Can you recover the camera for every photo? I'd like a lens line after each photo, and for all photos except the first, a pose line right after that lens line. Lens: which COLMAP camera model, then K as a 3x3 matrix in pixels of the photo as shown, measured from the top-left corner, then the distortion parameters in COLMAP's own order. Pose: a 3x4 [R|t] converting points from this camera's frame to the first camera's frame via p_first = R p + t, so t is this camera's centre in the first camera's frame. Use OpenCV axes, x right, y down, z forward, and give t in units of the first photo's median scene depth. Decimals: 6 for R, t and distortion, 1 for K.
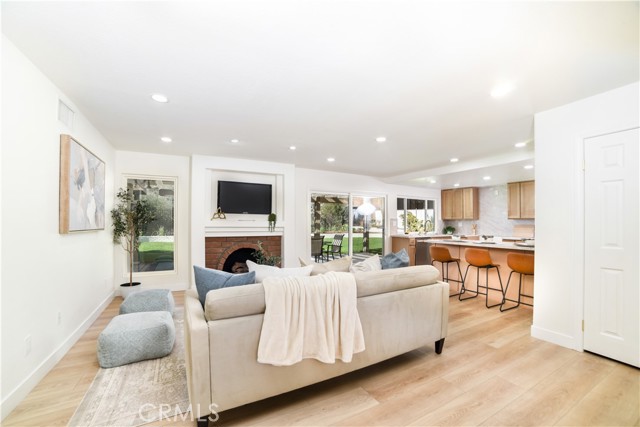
lens RADIAL K [[265.7, 0, 318.7], [0, 265.7, 228.1], [0, 0, 1]] dist [-0.066341, 0.007271]
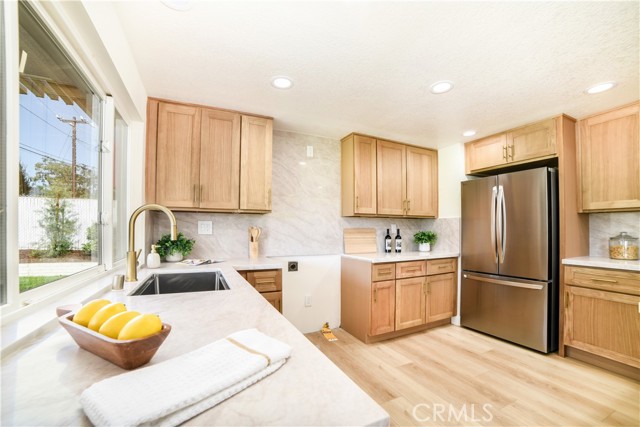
lens RADIAL K [[265.7, 0, 325.2], [0, 265.7, 227.4], [0, 0, 1]] dist [-0.066341, 0.007271]
pose [[0.047608, 0.013473, 0.998775, 0.257733], [0.020217, 0.999691, -0.014449, -0.008024], [-0.998661, 0.020880, 0.047321, 0.921389]]
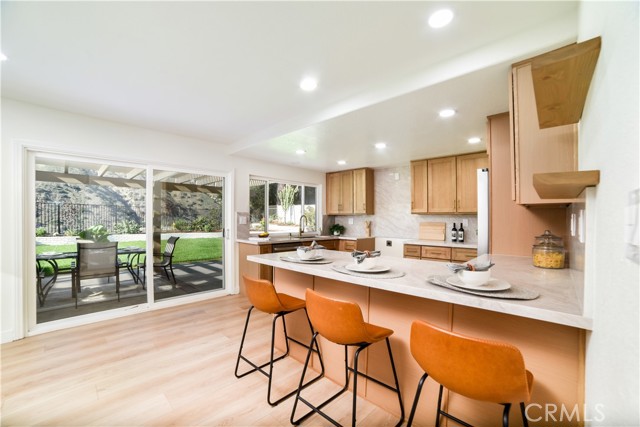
lens RADIAL K [[265.7, 0, 319.0], [0, 265.7, 216.8], [0, 0, 1]] dist [-0.066341, 0.007271]
pose [[0.951827, 0.010403, 0.306459, 0.261257], [-0.001177, 0.999541, -0.030274, -0.005528], [-0.306633, 0.028455, 0.951402, 0.369645]]
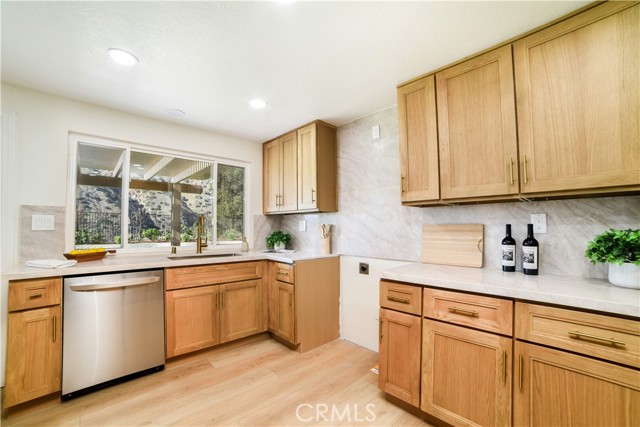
lens RADIAL K [[265.7, 0, 322.6], [0, 265.7, 219.3], [0, 0, 1]] dist [-0.066341, 0.007271]
pose [[0.965515, 0.008571, 0.260205, 0.512686], [0.005012, 0.998661, -0.051490, -0.003514], [-0.260298, 0.051019, 0.964179, 0.658090]]
